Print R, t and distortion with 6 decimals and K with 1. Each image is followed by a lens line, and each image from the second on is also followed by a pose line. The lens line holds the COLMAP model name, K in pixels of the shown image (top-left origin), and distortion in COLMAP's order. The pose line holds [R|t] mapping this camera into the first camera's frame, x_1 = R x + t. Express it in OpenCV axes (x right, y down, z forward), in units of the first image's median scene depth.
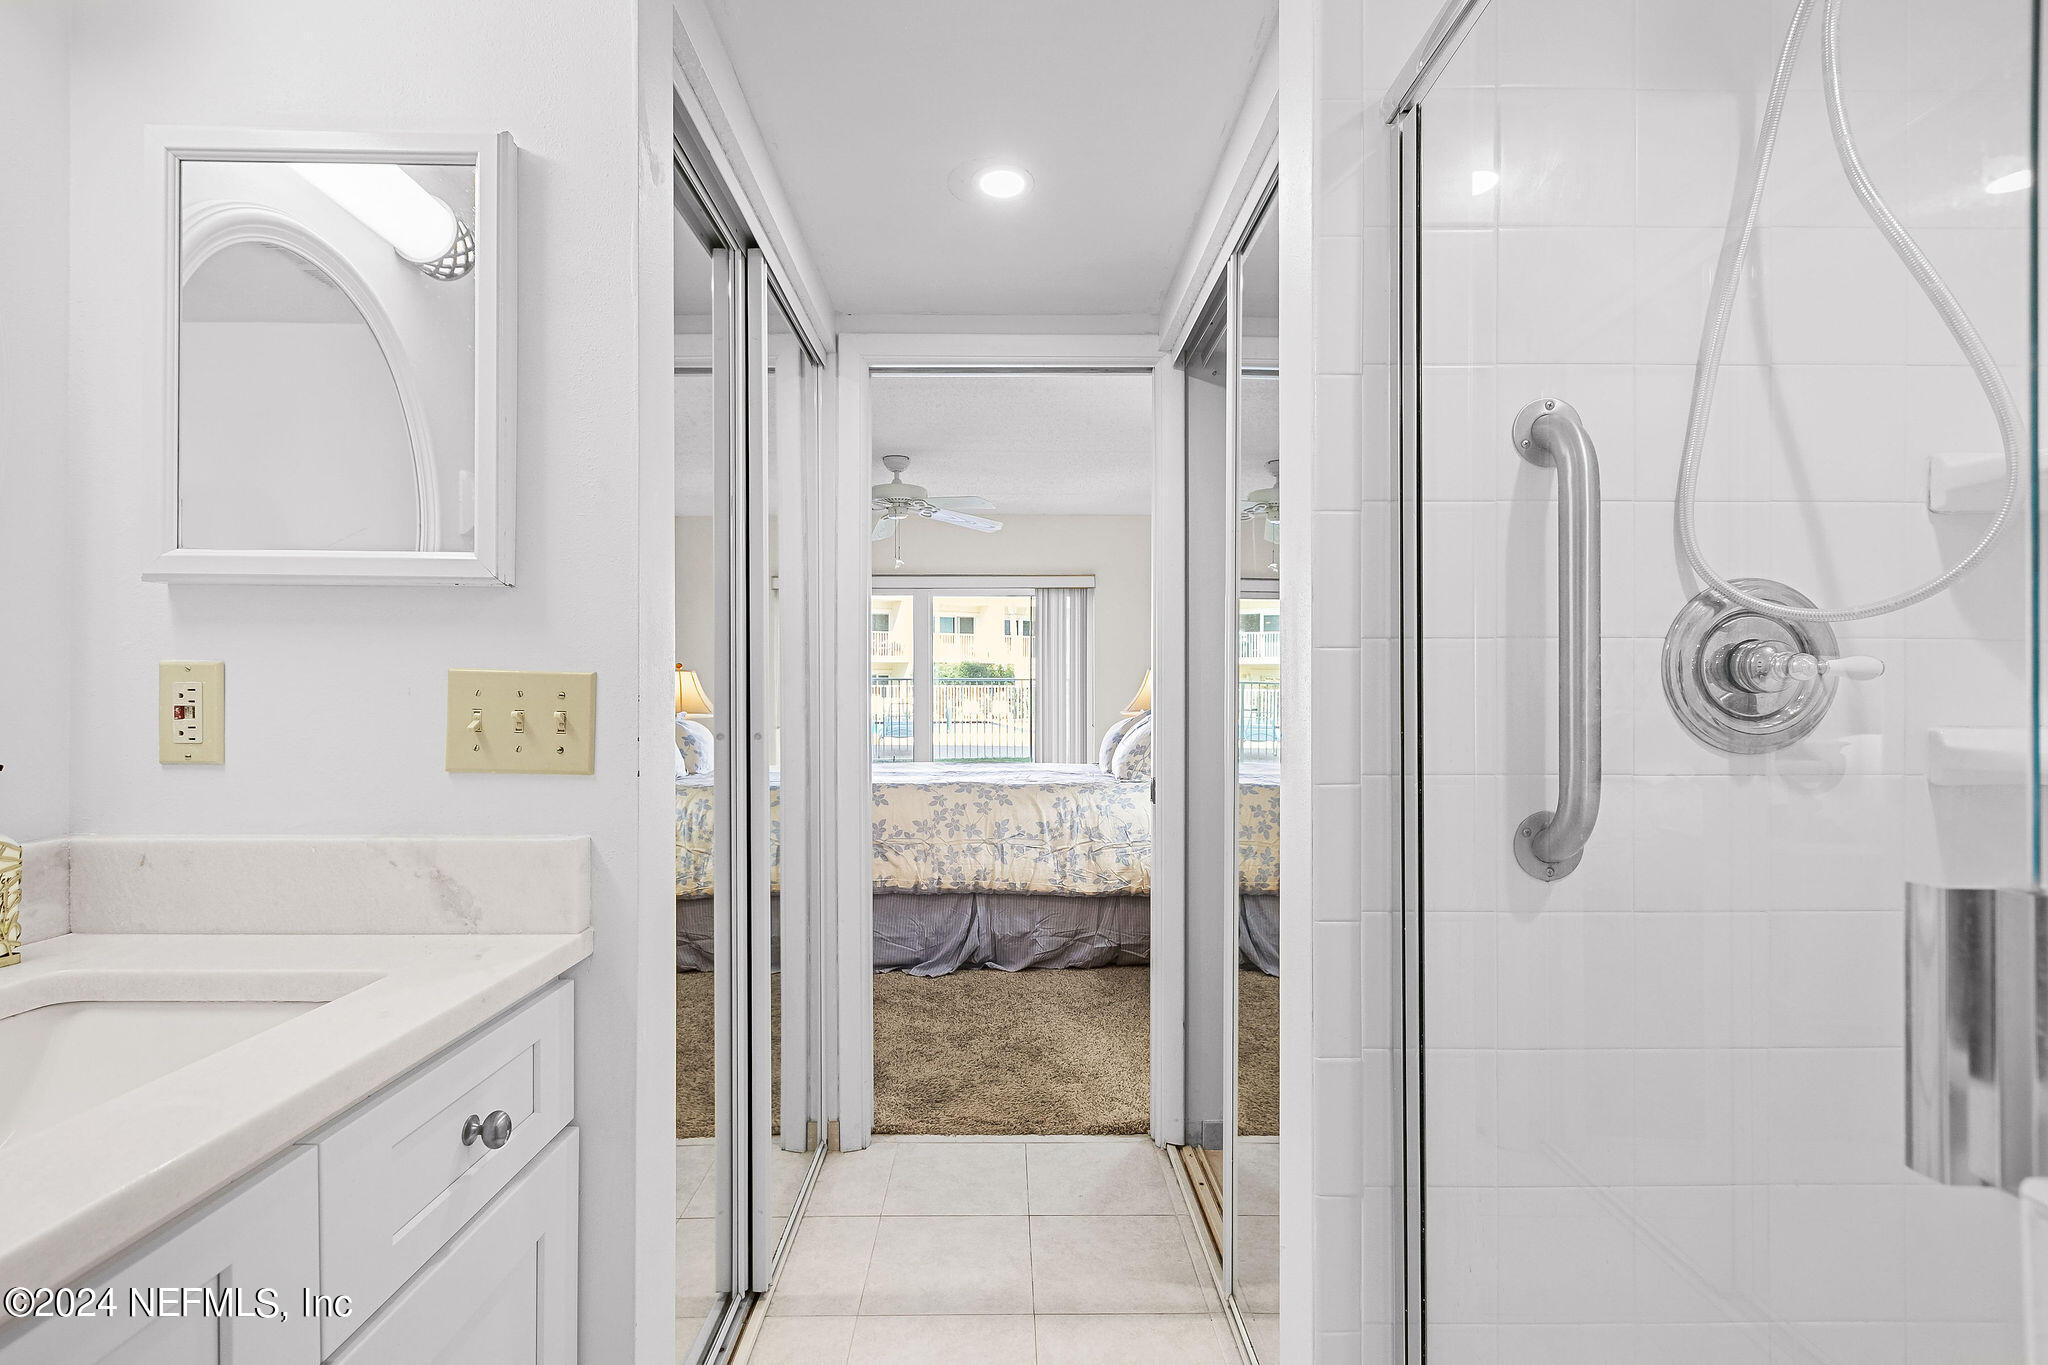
lens RADIAL K [[924.4, 0, 1022.6], [0, 924.4, 684.4], [0, 0, 1]] dist [0.000158, -0.001234]
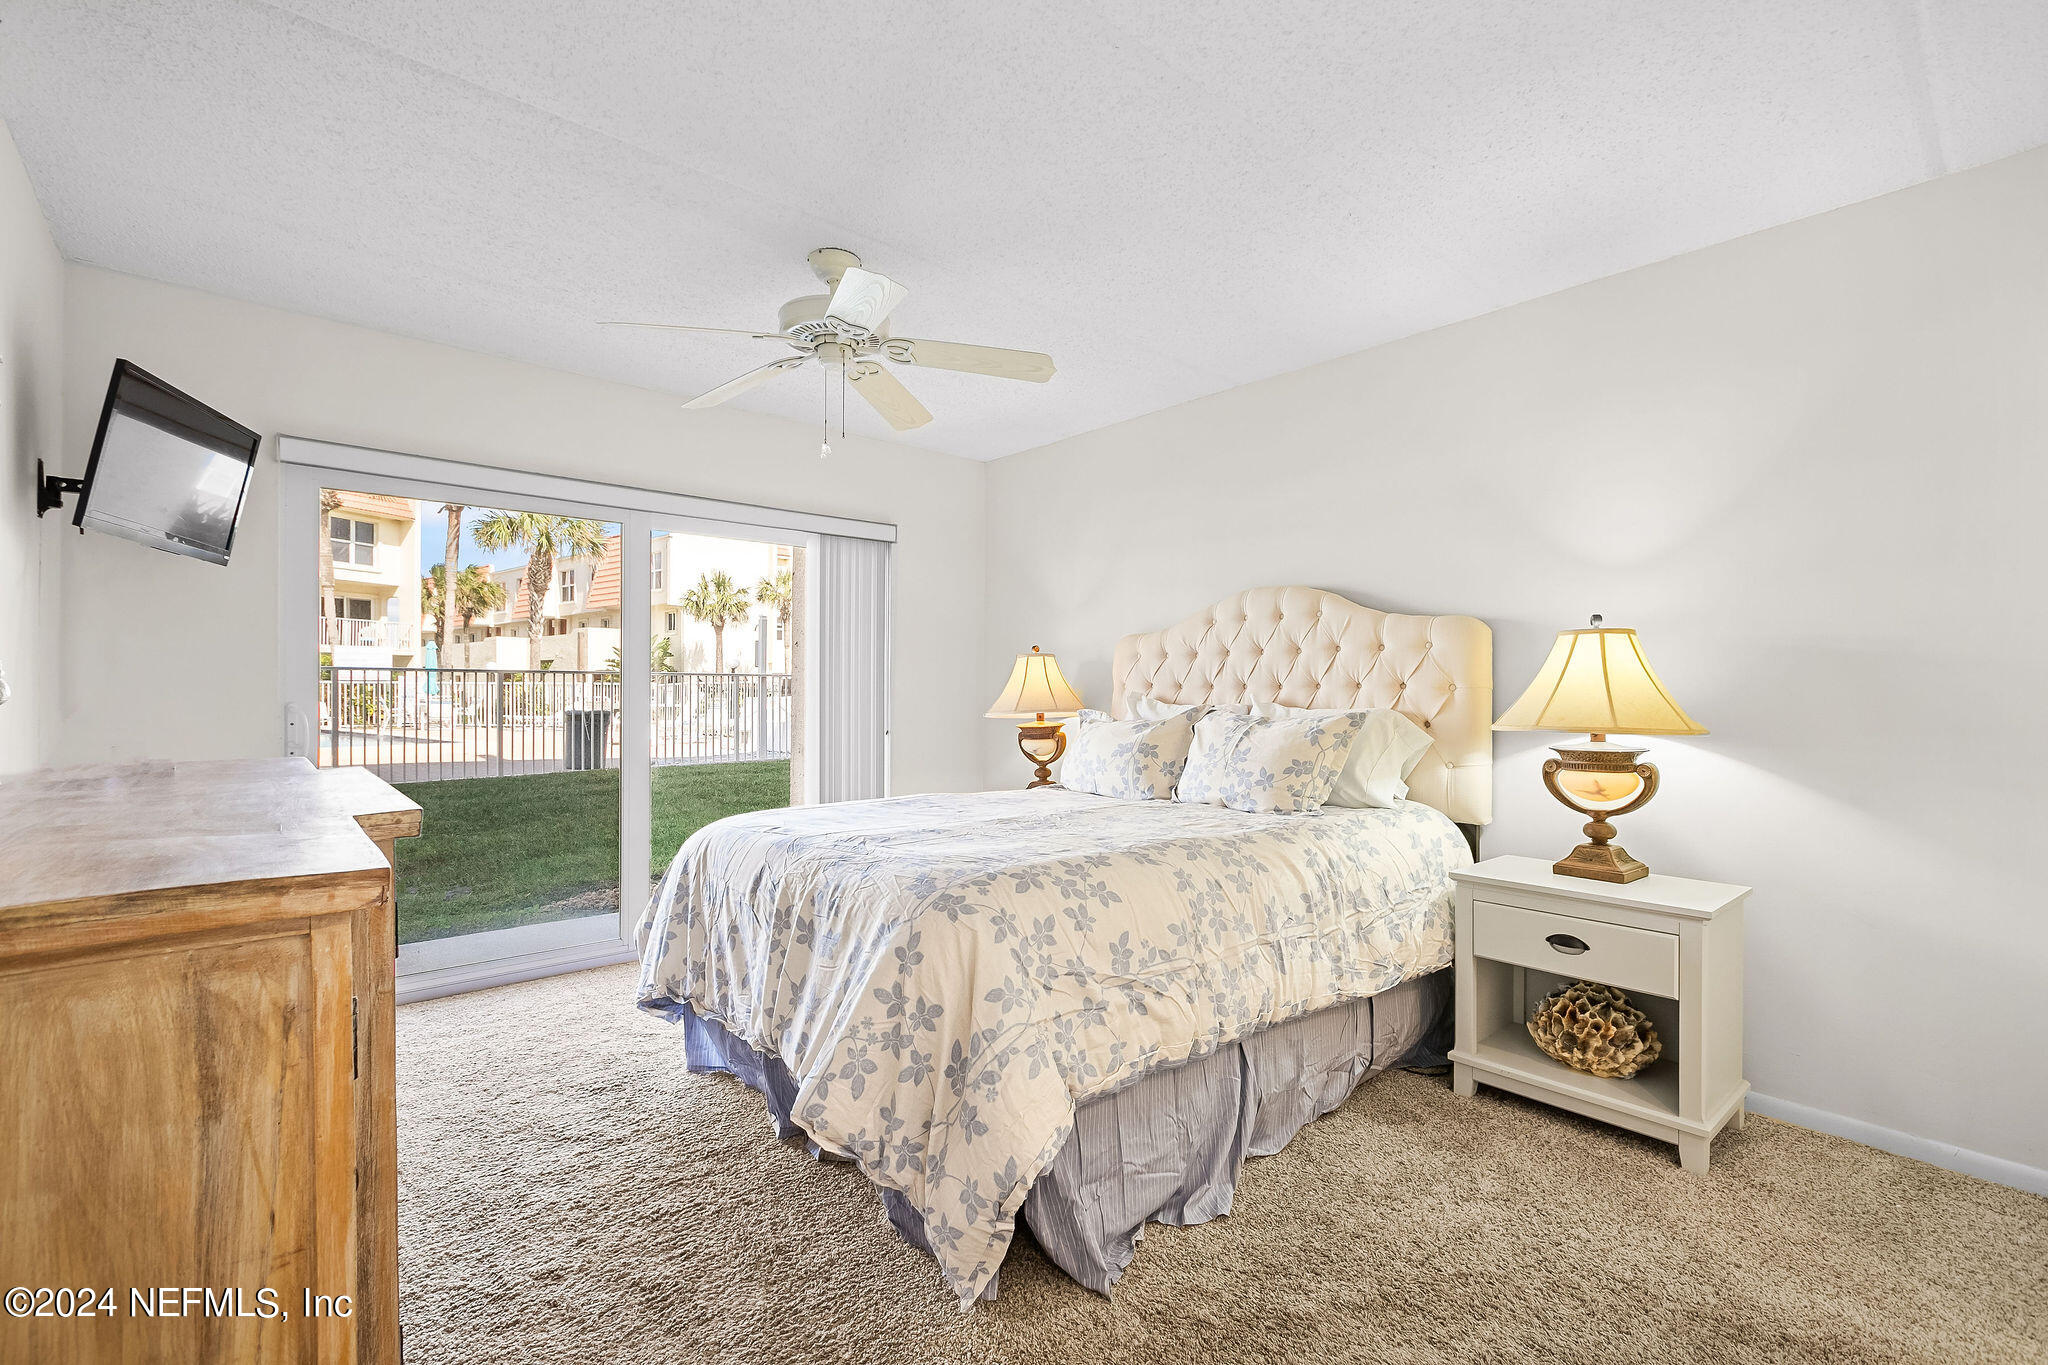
lens RADIAL K [[924.4, 0, 1021.6], [0, 924.4, 689.4], [0, 0, 1]] dist [0.000158, -0.001234]
pose [[0.760916, 0.003905, 0.648838, -0.524562], [-0.008046, 0.999962, 0.003417, 0.012426], [-0.648800, -0.007821, 0.760919, 0.658525]]
